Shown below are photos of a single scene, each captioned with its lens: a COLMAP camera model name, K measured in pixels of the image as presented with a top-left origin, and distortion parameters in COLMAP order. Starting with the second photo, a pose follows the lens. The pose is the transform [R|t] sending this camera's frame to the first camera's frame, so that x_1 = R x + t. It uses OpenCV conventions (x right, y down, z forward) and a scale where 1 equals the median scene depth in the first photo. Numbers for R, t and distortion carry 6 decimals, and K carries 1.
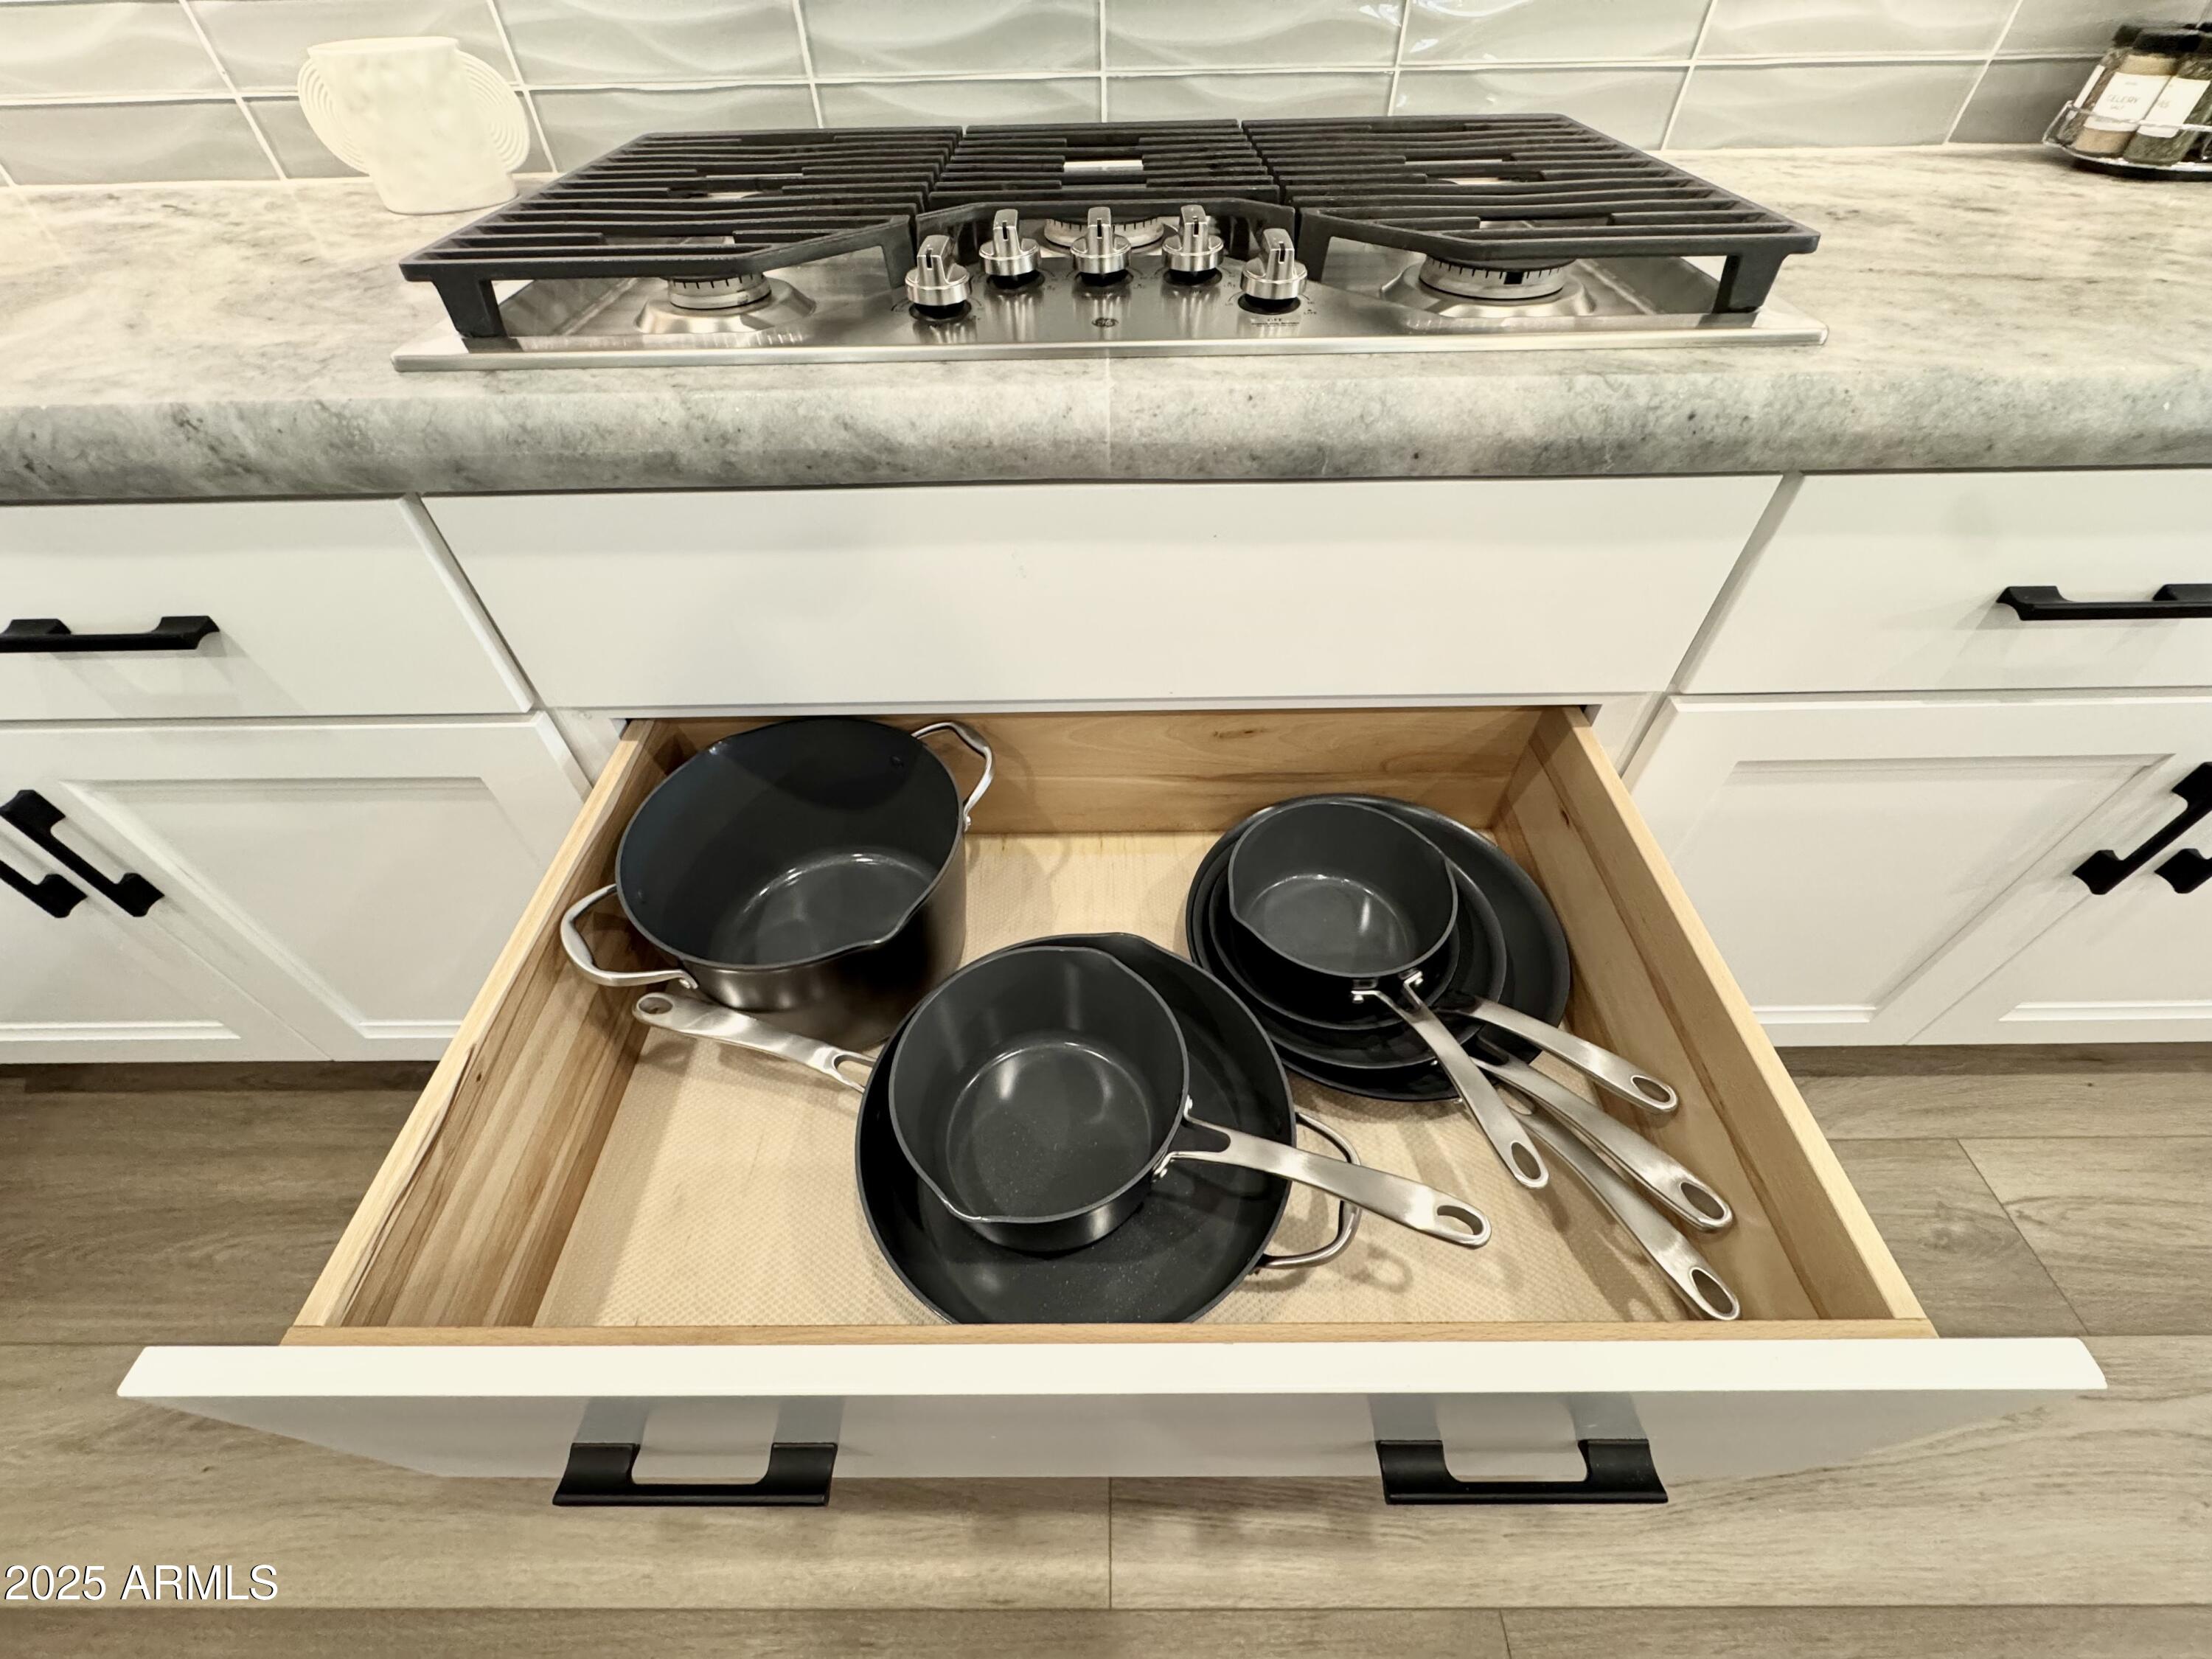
lens RADIAL K [[883.0, 0, 1111.2], [0, 883.0, 837.5], [0, 0, 1]] dist [-0.002284, 0.000449]
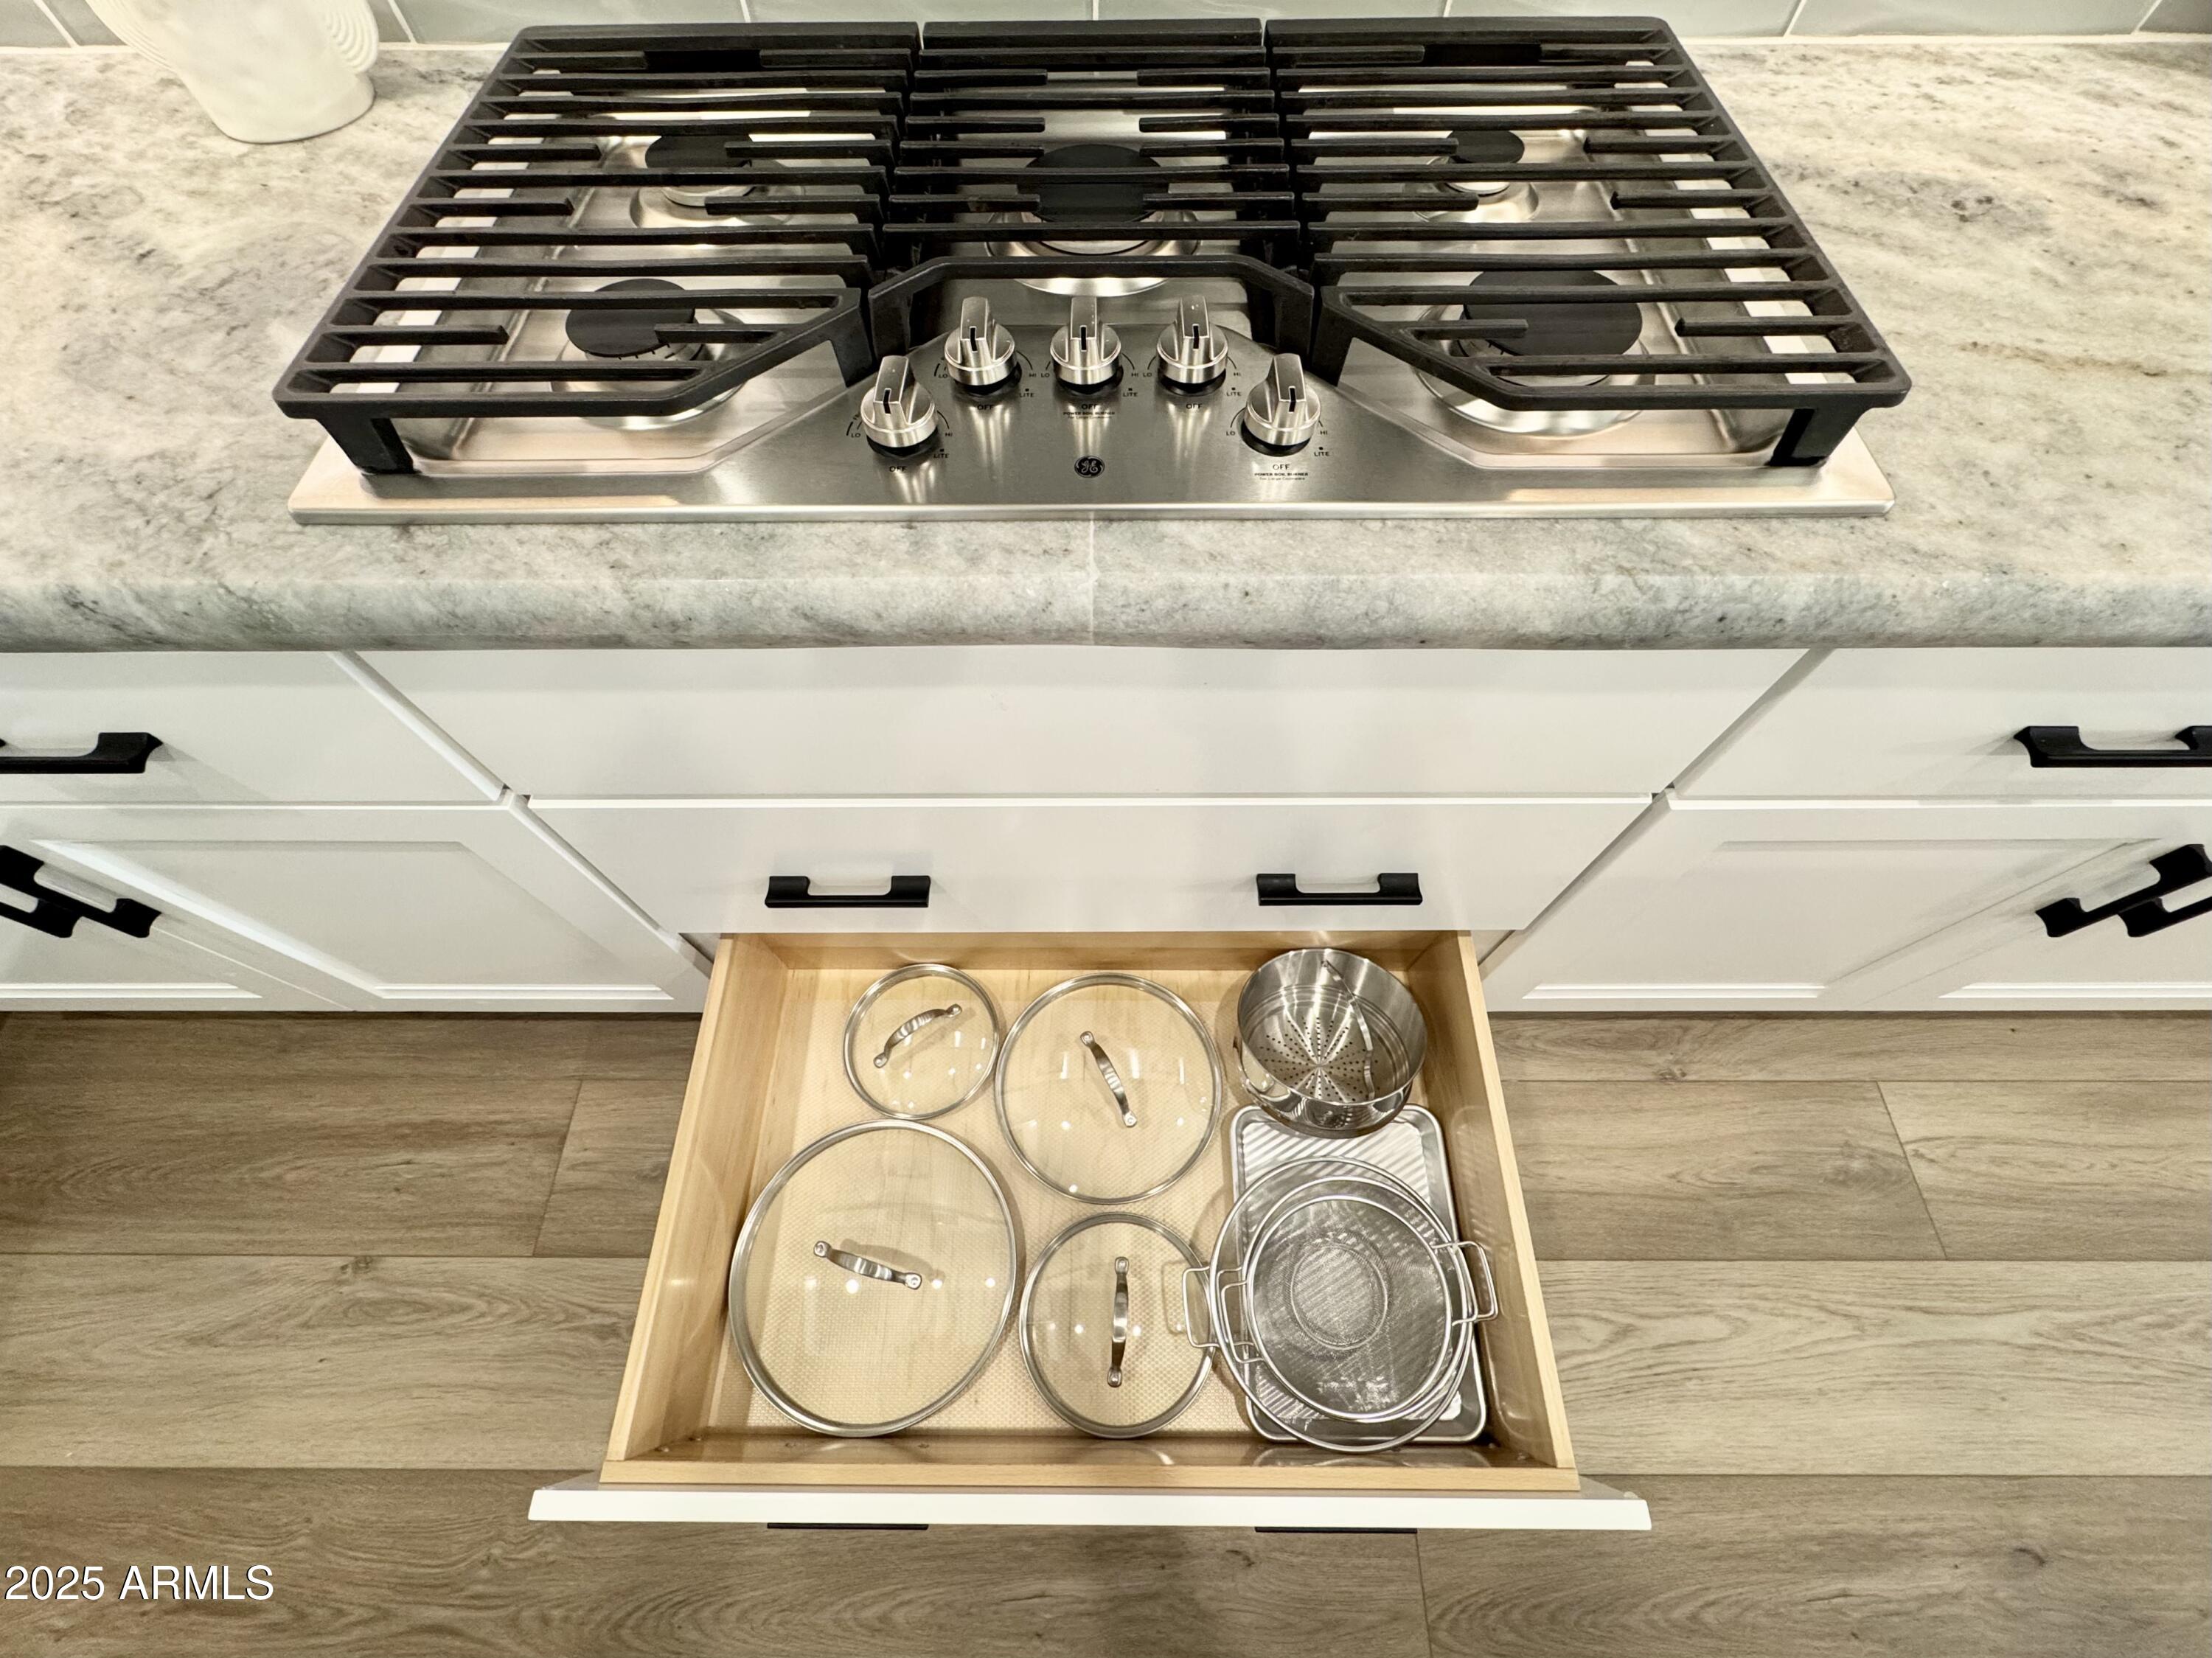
lens RADIAL K [[883.0, 0, 1108.8], [0, 883.0, 917.6], [0, 0, 1]] dist [-0.002284, 0.000449]
pose [[0.999909, 0.010377, 0.008610, 0.009220], [-0.012242, 0.966345, 0.256960, -0.363885], [-0.005654, -0.257042, 0.966384, 0.026239]]
